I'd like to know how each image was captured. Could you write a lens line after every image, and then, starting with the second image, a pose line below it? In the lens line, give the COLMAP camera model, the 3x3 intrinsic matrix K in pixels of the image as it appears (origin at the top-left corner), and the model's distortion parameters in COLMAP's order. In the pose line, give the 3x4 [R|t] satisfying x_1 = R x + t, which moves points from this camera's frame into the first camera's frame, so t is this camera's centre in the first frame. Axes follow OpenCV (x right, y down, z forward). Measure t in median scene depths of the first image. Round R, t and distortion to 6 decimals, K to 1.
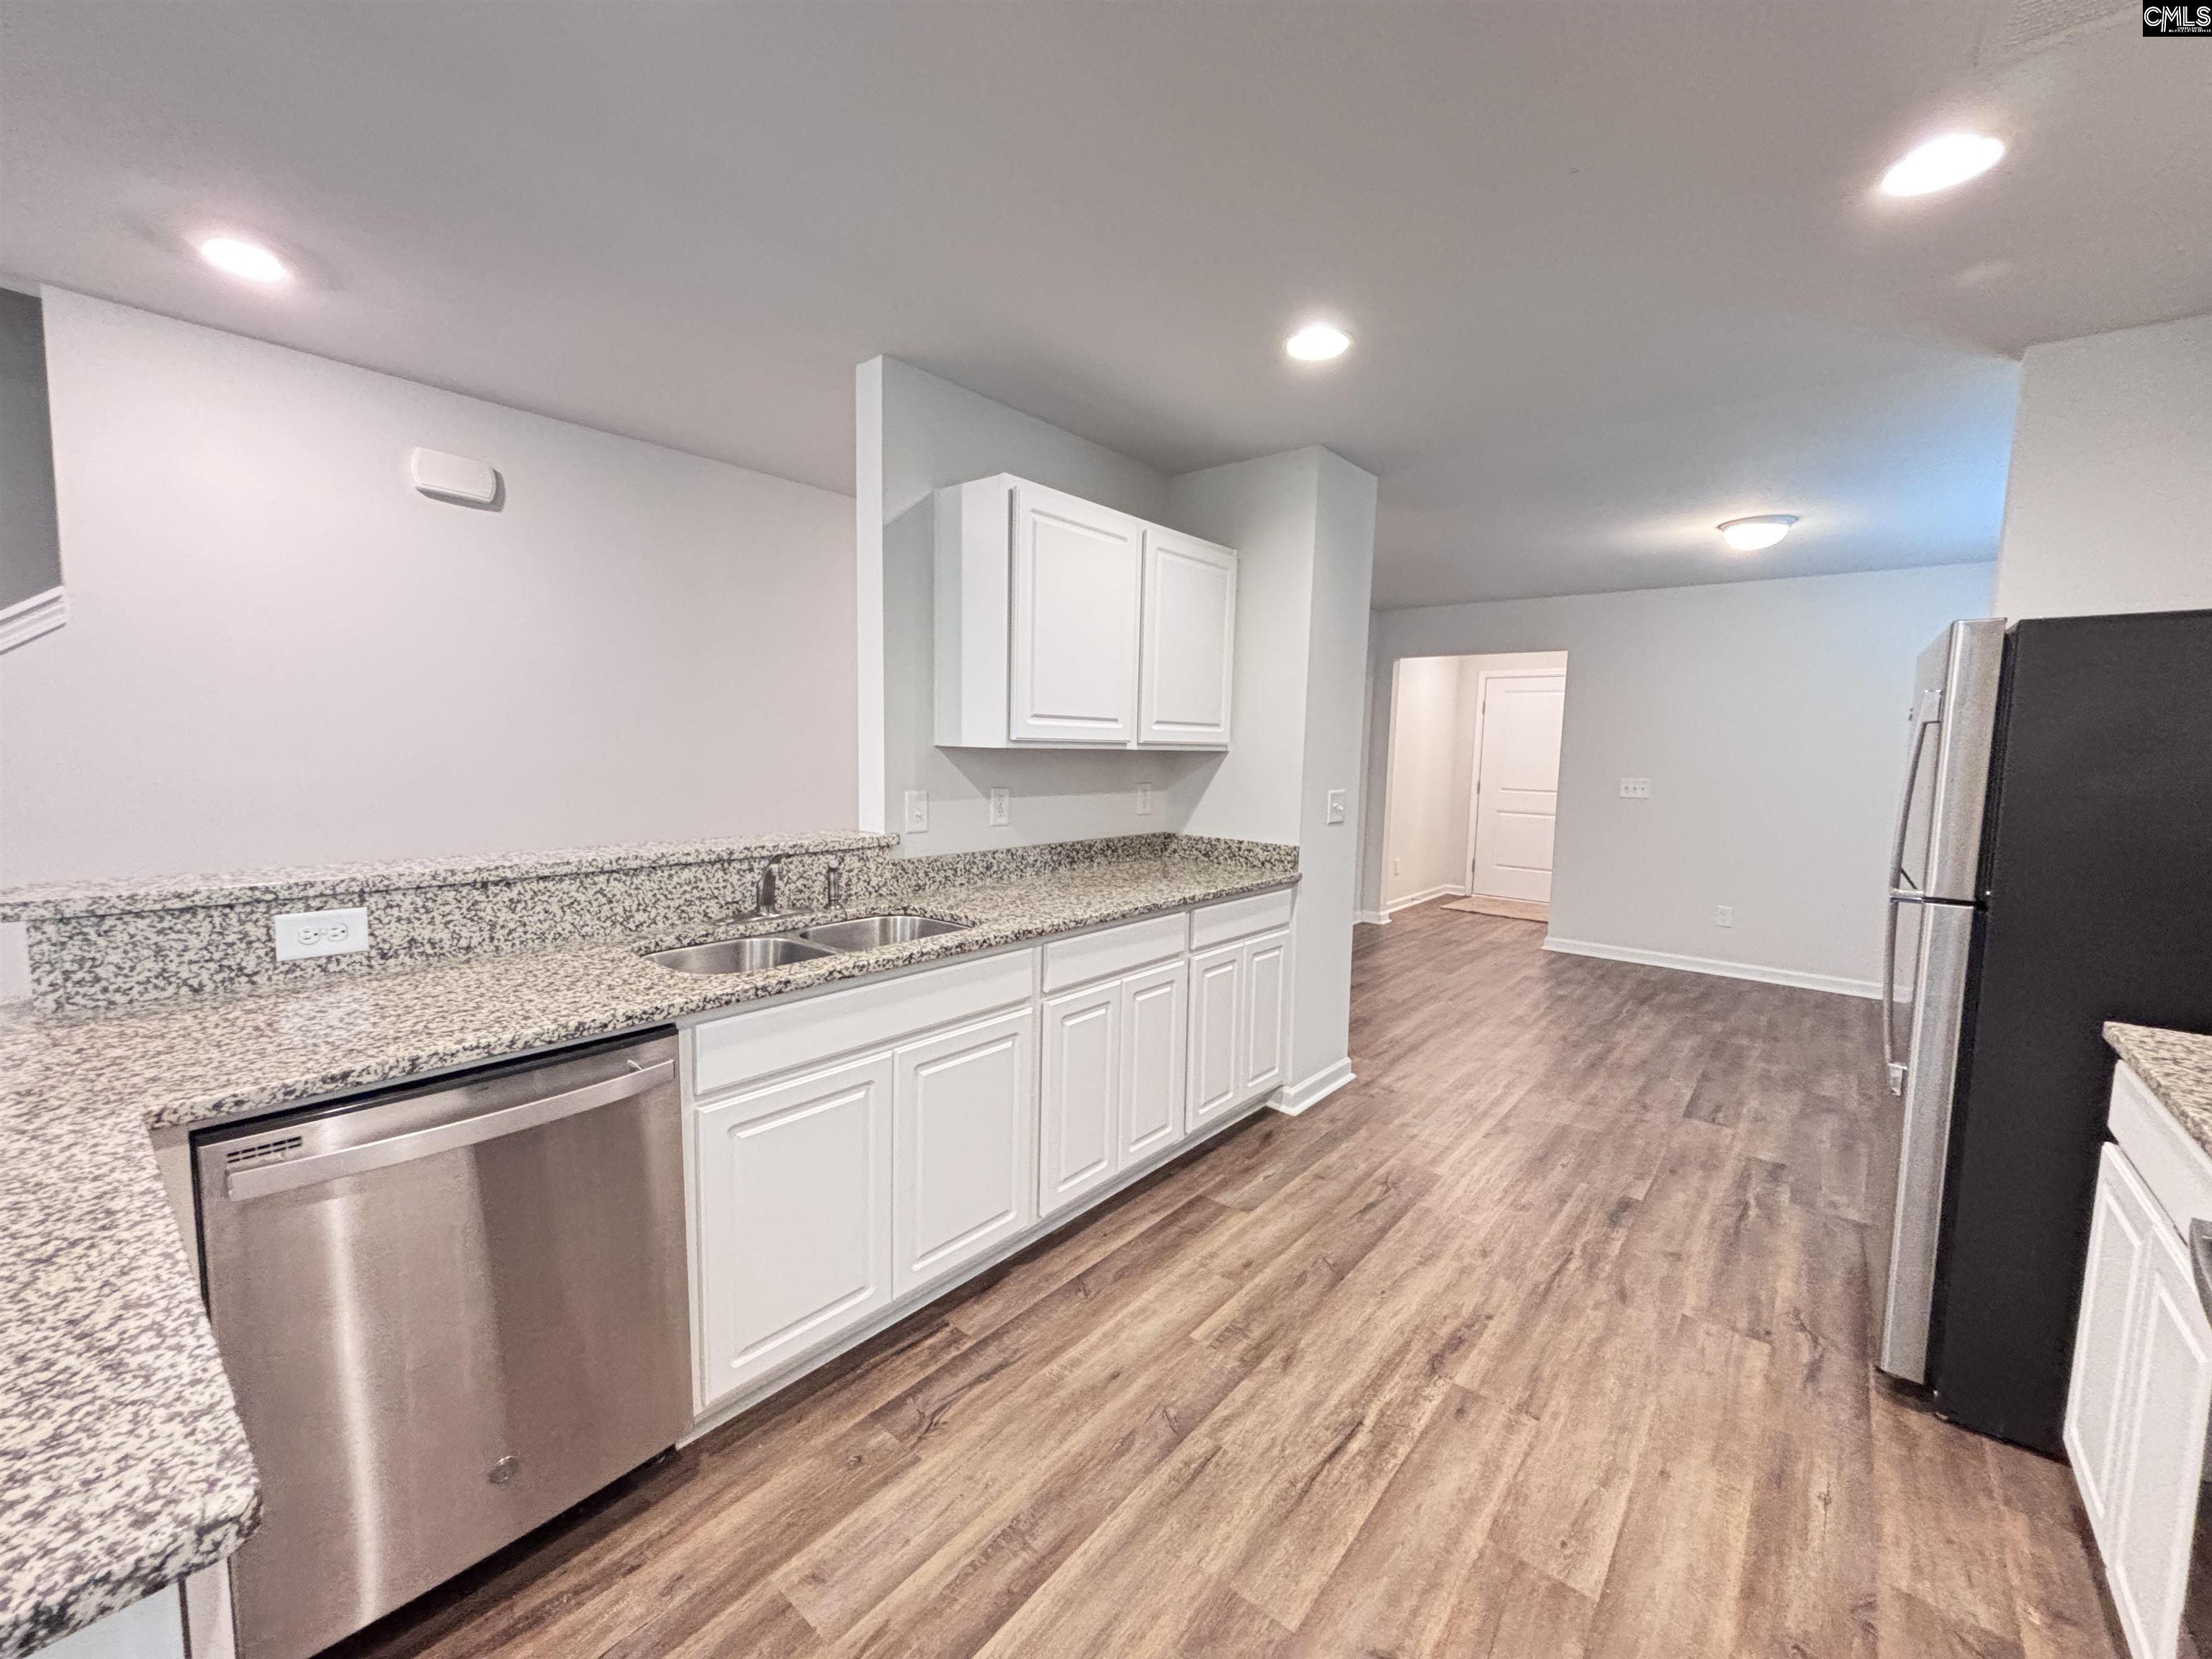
lens RADIAL K [[895.5, 0, 1099.2], [0, 895.5, 825.7], [0, 0, 1]] dist [-0.000276, 0.001810]
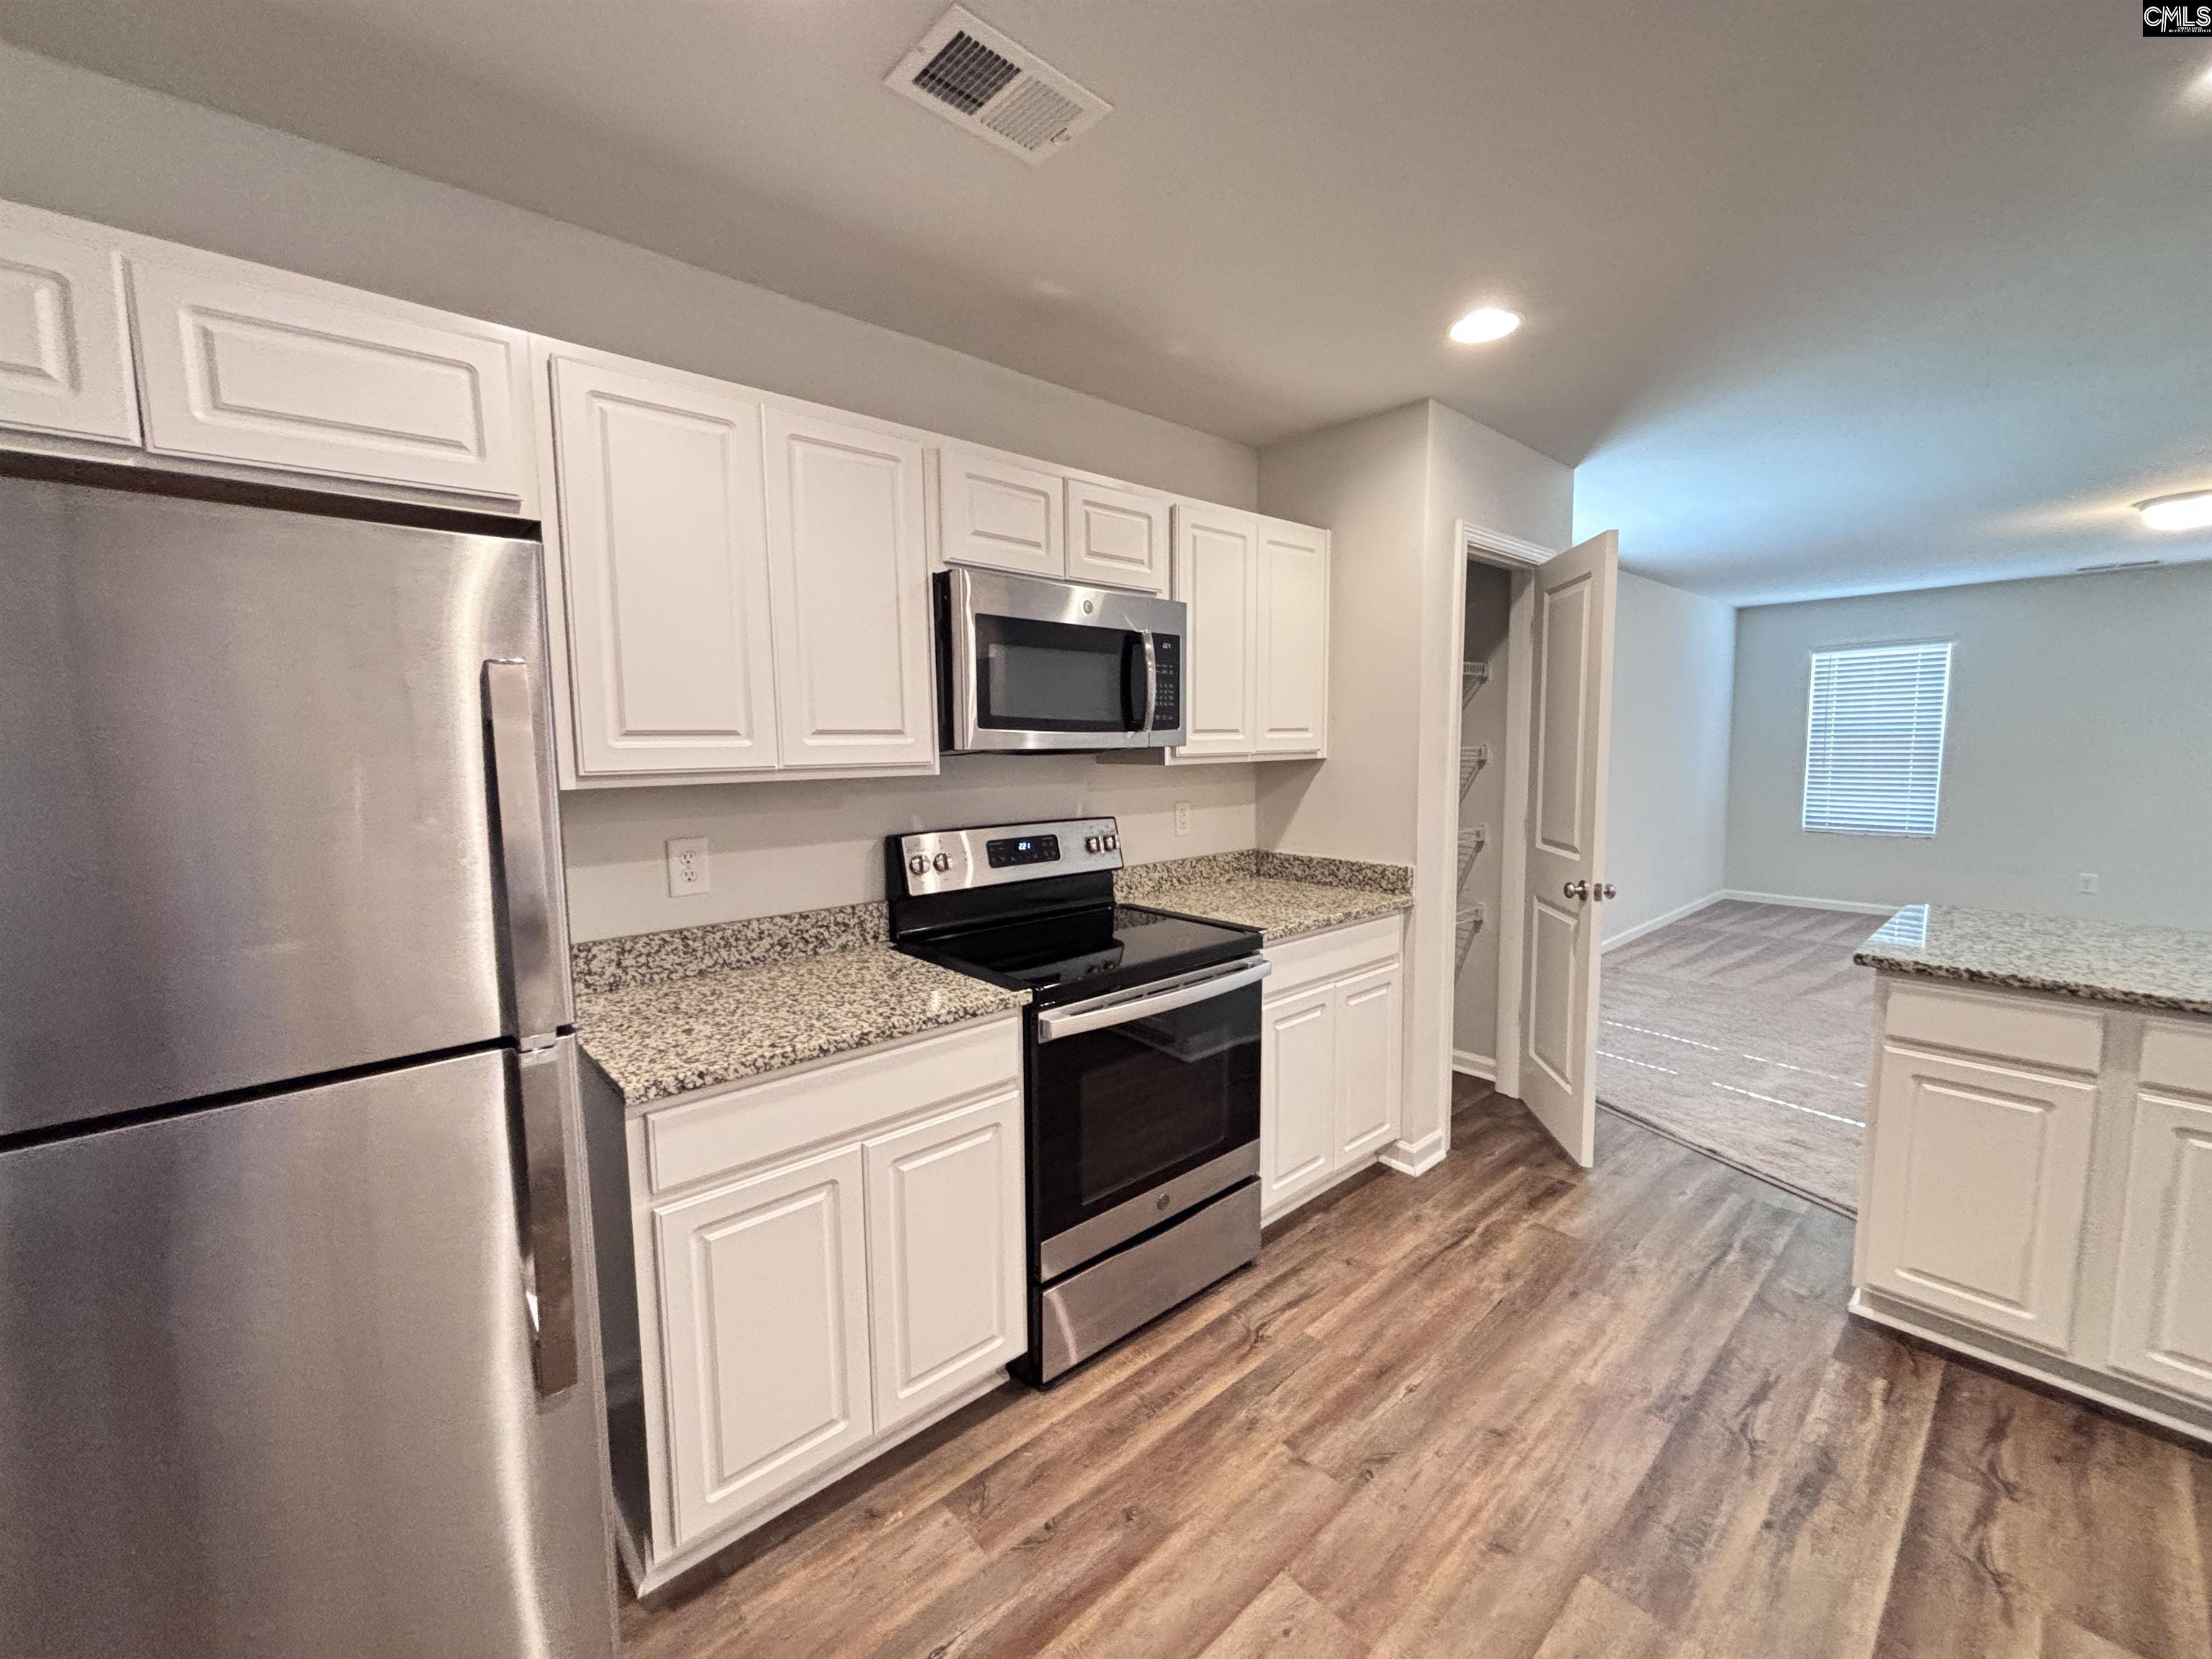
lens RADIAL K [[895.5, 0, 1101.3], [0, 895.5, 830.4], [0, 0, 1]] dist [-0.000276, 0.001810]
pose [[-0.989974, -0.026389, 0.138765, 0.371033], [0.001758, 0.980016, 0.198910, -0.112902], [-0.141241, 0.197160, -0.970144, 1.082814]]
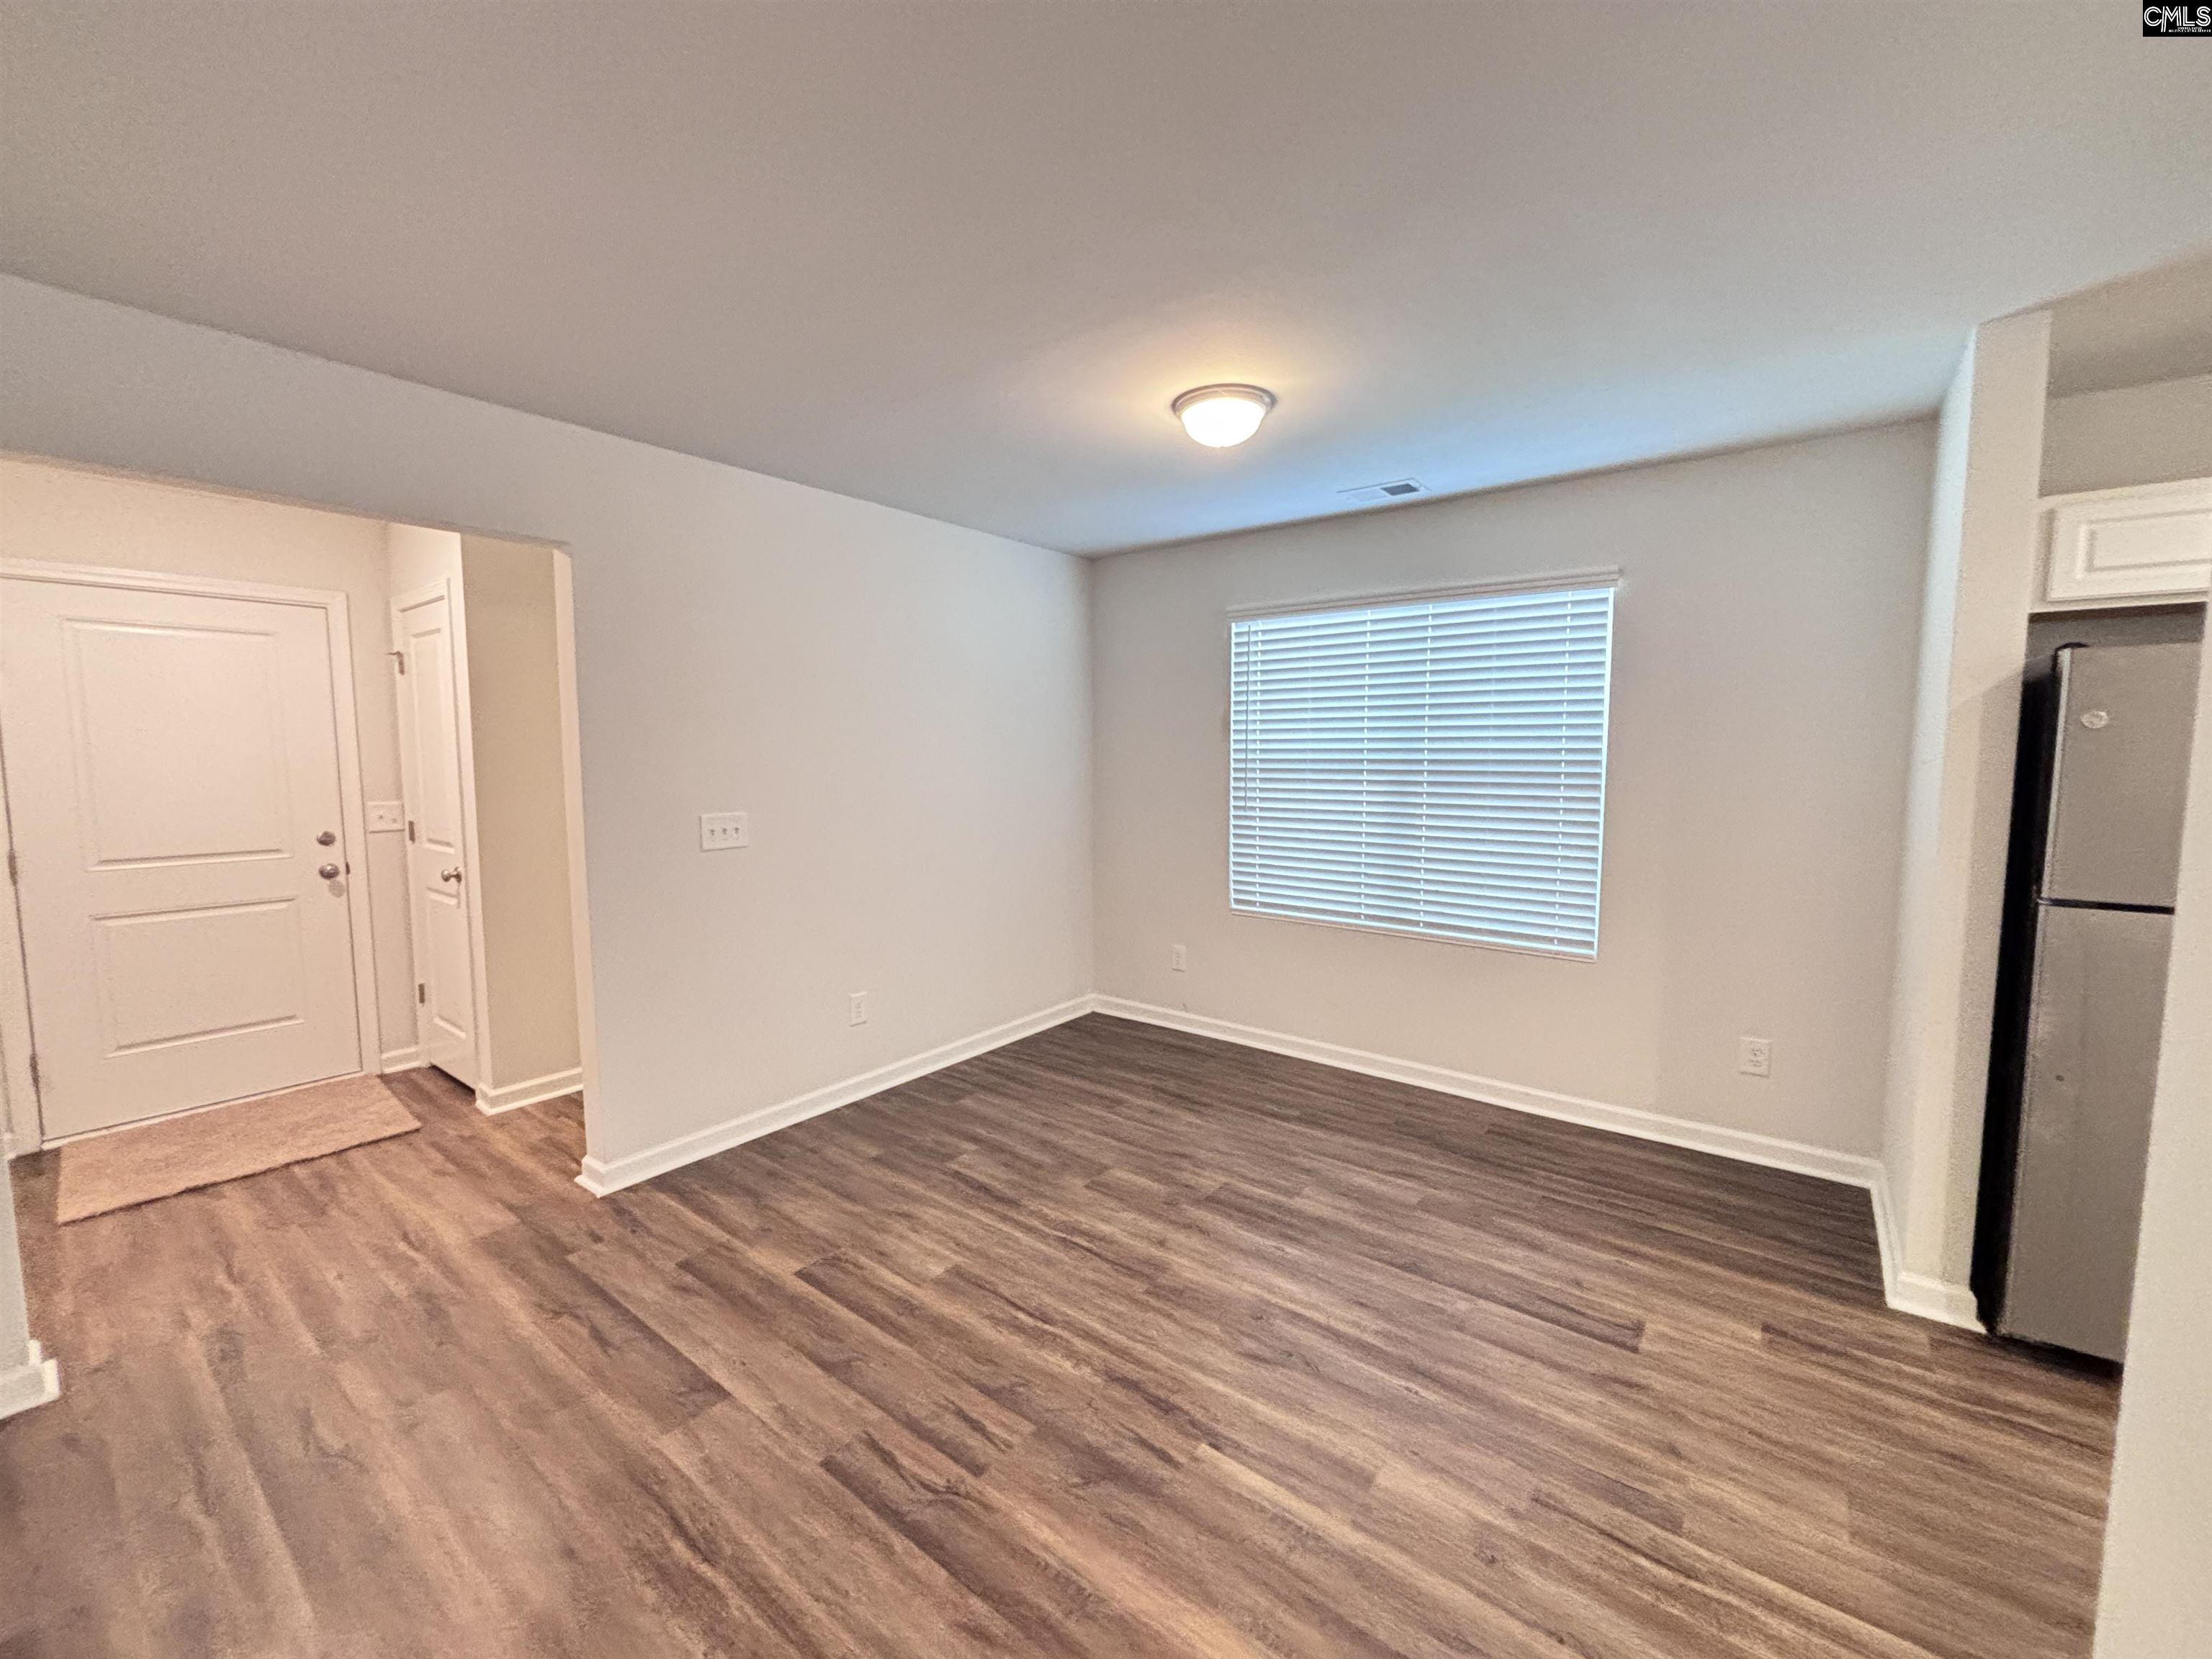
lens RADIAL K [[895.5, 0, 1105.2], [0, 895.5, 825.5], [0, 0, 1]] dist [-0.000276, 0.001810]
pose [[-0.035249, -0.104036, 0.993949, 0.114212], [0.093436, 0.989867, 0.106922, -0.189487], [-0.995001, 0.096640, -0.025171, 1.826050]]
